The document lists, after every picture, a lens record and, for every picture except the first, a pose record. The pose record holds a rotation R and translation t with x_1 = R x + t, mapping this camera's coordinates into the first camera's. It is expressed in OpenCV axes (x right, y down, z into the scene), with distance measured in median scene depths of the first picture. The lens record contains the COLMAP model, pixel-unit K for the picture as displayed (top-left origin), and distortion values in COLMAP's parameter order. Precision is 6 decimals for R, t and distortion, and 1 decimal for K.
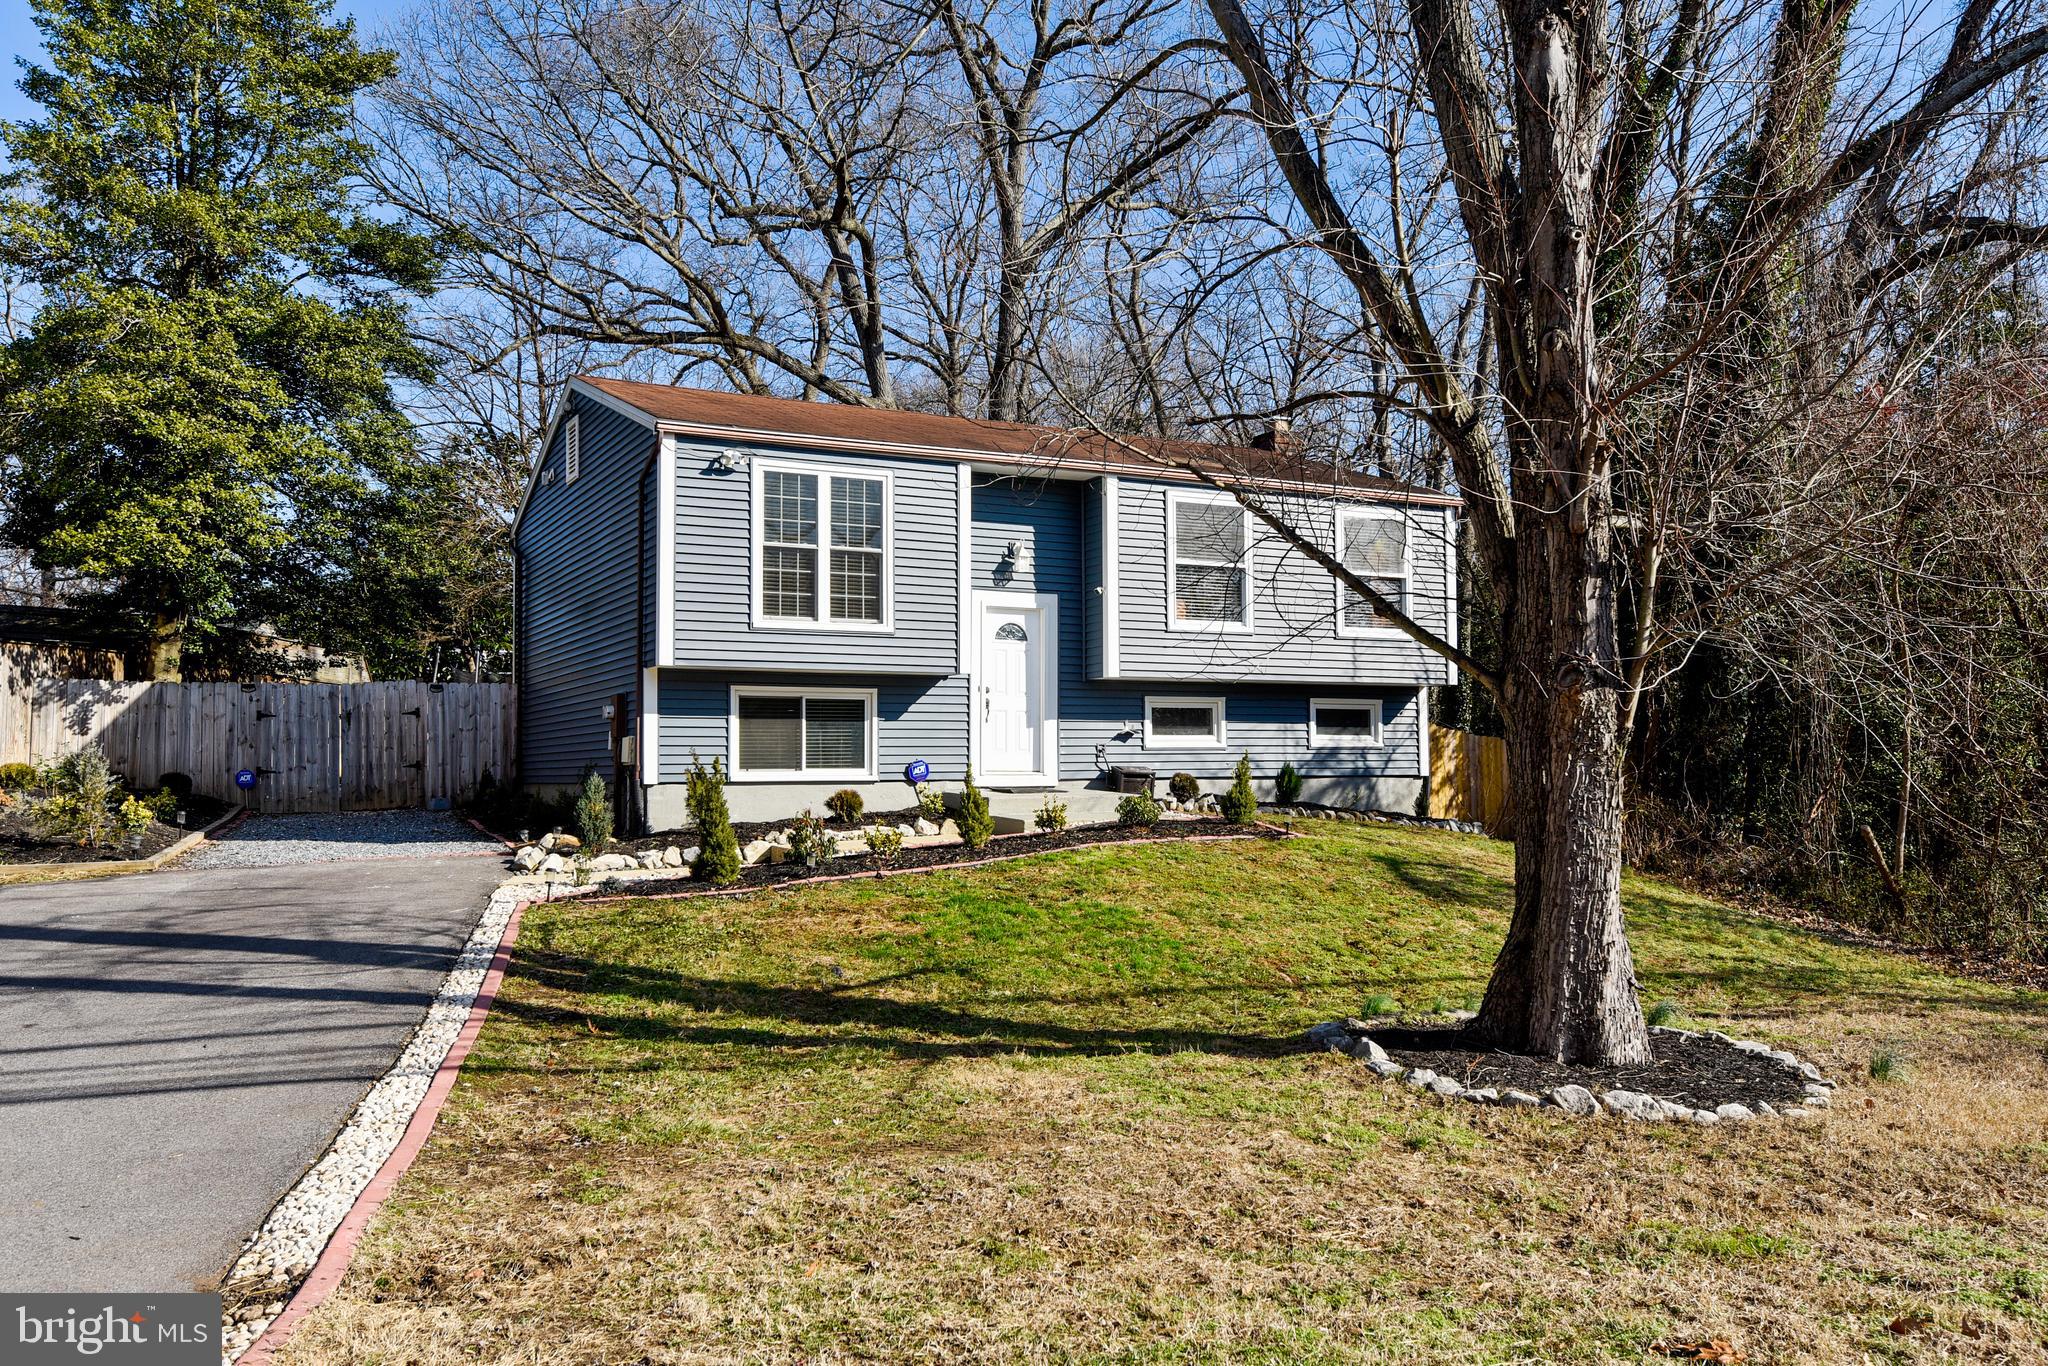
lens RADIAL K [[1706.0, 0, 1044.2], [0, 1706.0, 689.0], [0, 0, 1]] dist [0.043949, -0.004813]
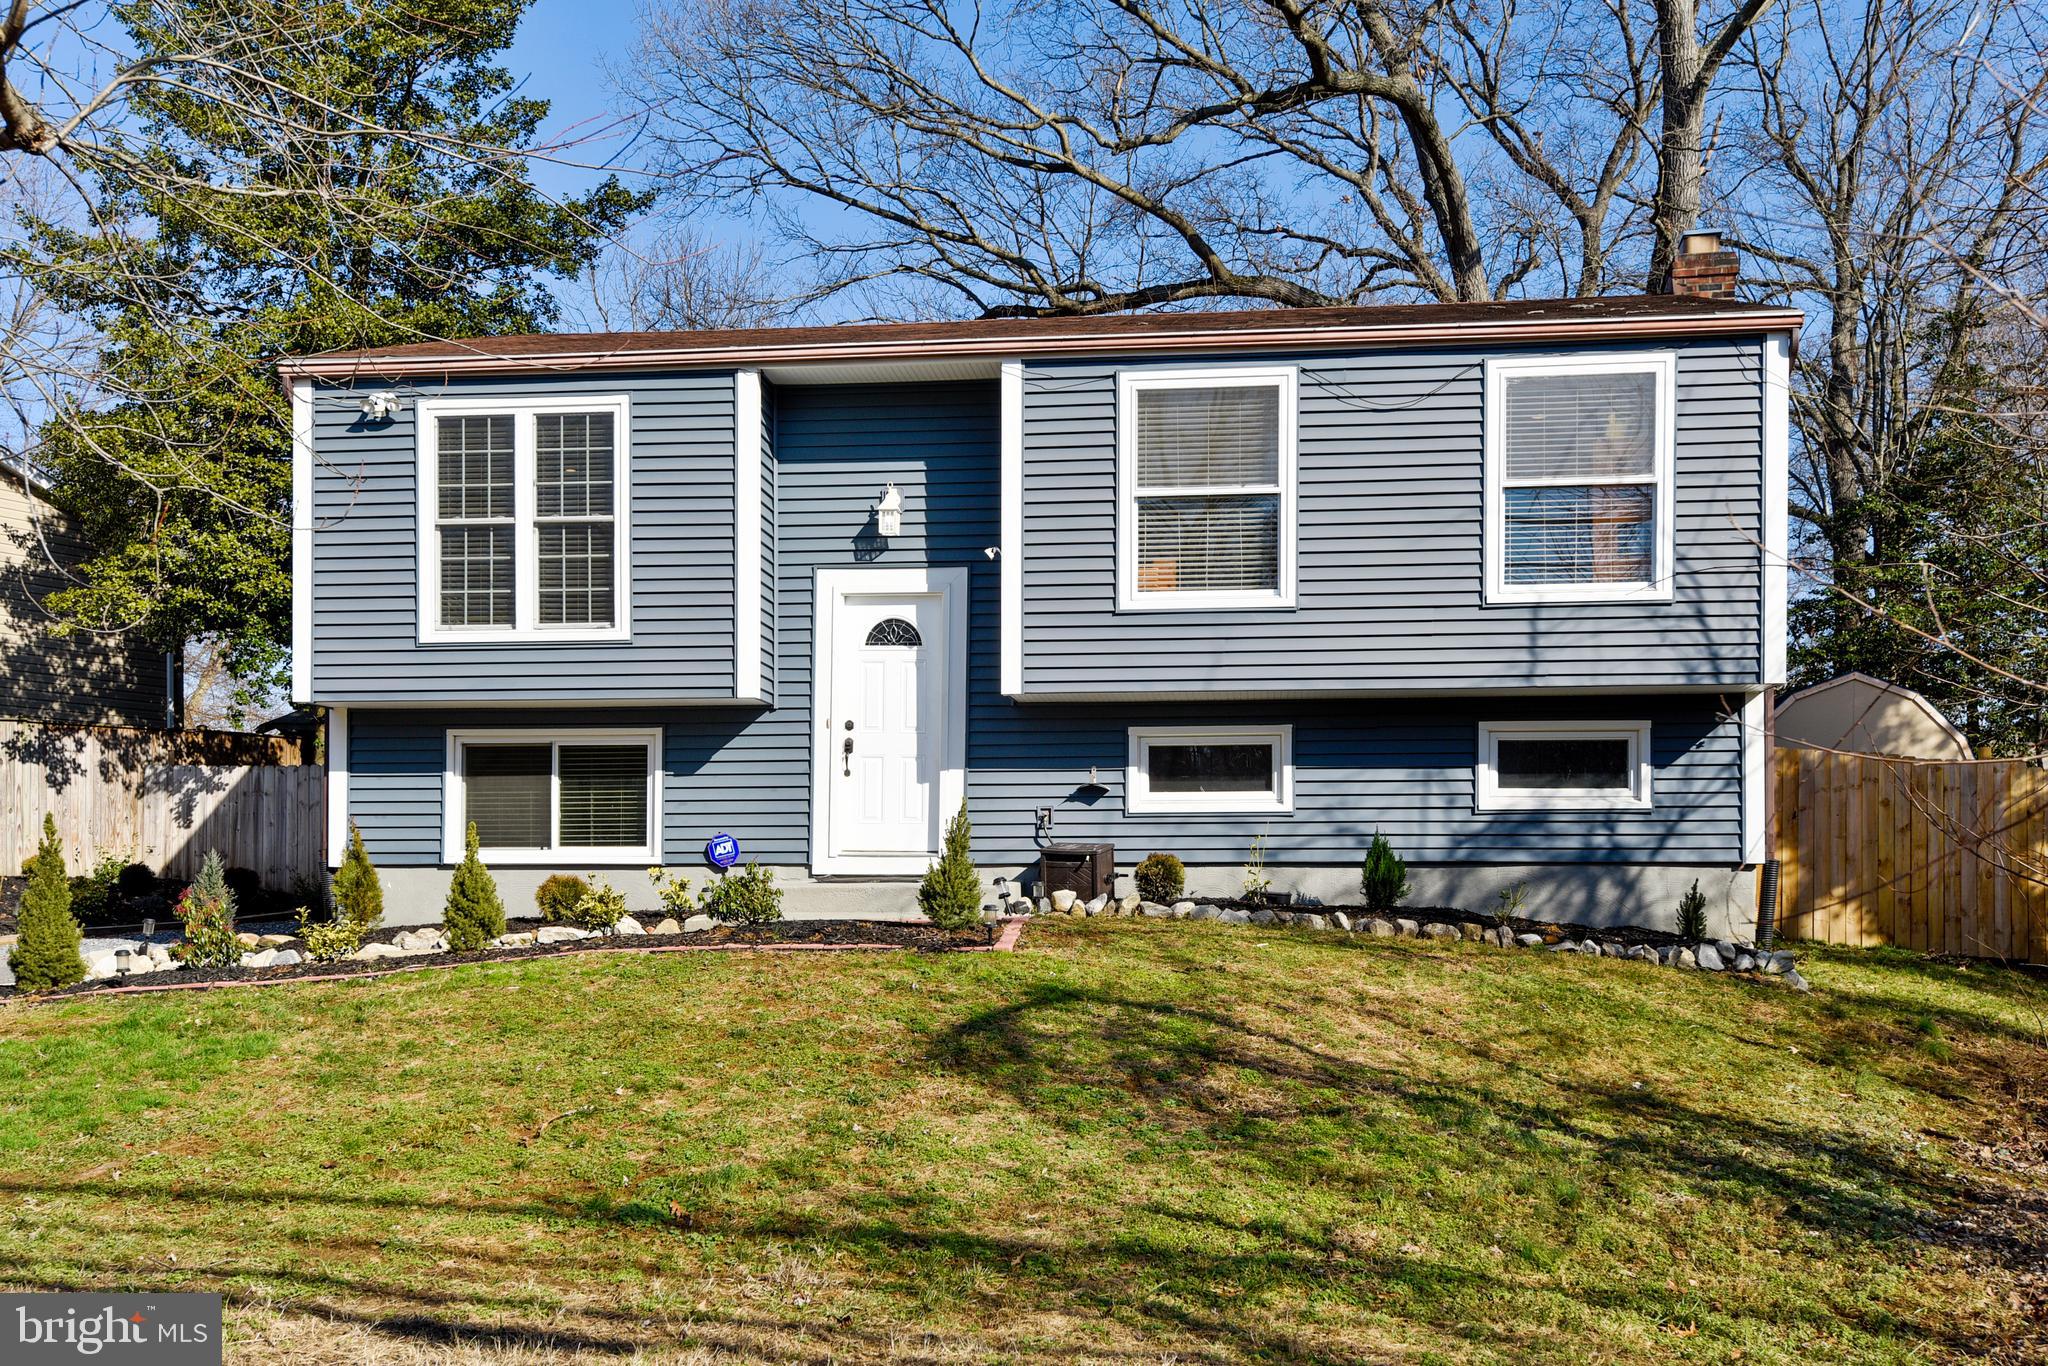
lens RADIAL K [[2075.6, 0, 975.4], [0, 2075.6, 897.6], [0, 0, 1]] dist [0.027174, 0.043930]
pose [[0.803730, 0.002107, -0.594991, 0.497687], [0.020558, 0.999298, 0.031310, 0.044379], [0.594640, -0.037397, 0.803122, 0.421915]]
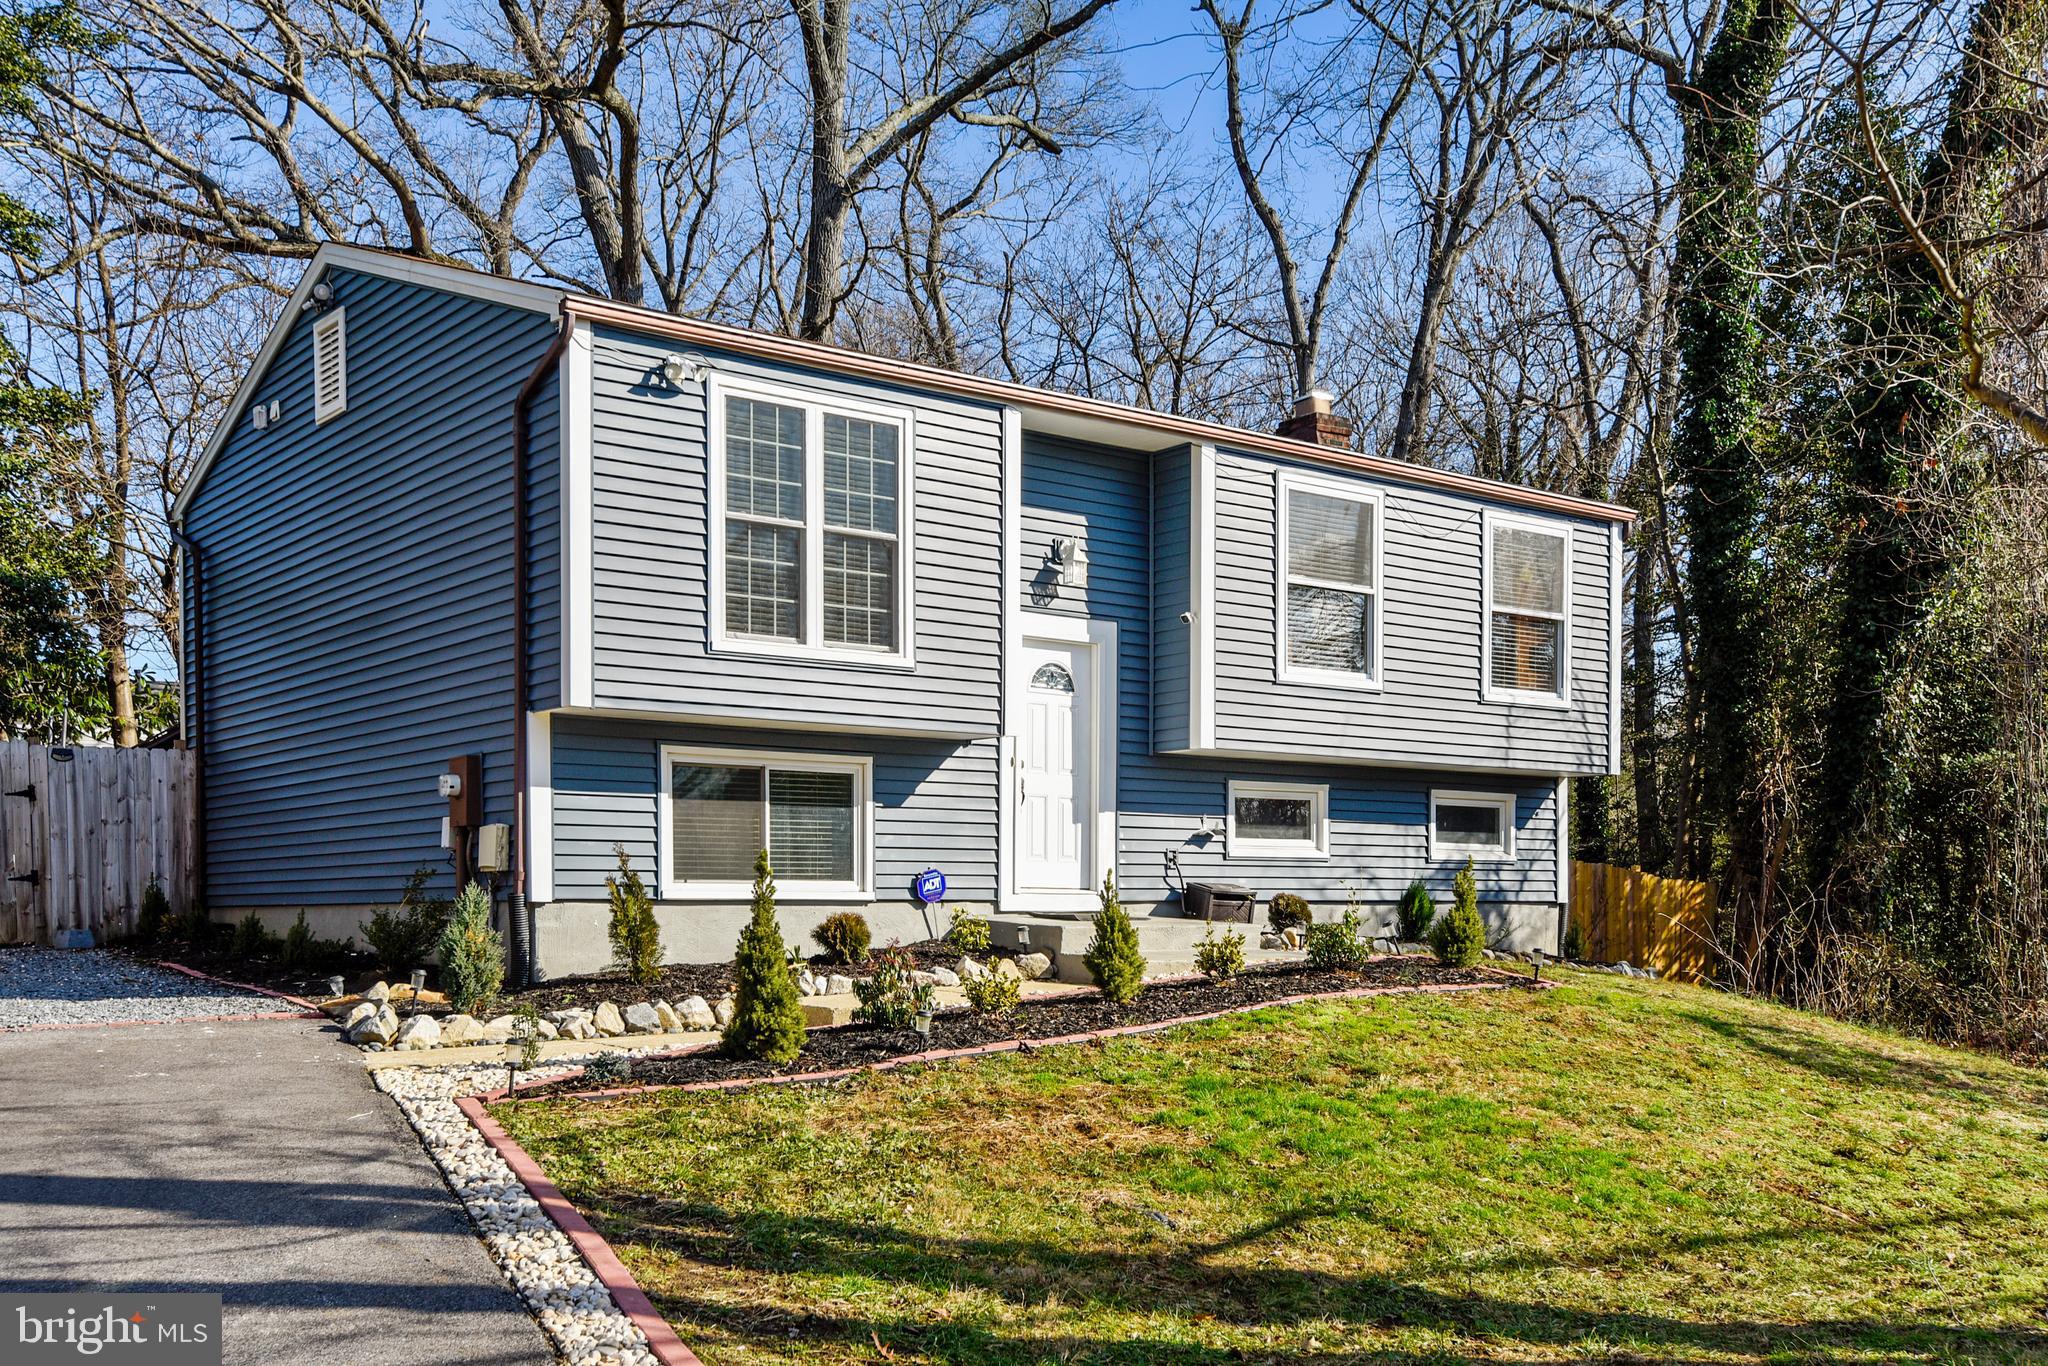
lens RADIAL K [[2128.8, 0, 1072.3], [0, 2128.8, 919.6], [0, 0, 1]] dist [0.055222, 0.017648]
pose [[0.981812, 0.004545, 0.189803, -0.179244], [-0.014297, 0.998645, 0.050040, 0.019965], [-0.189318, -0.051843, 0.980546, 0.201077]]
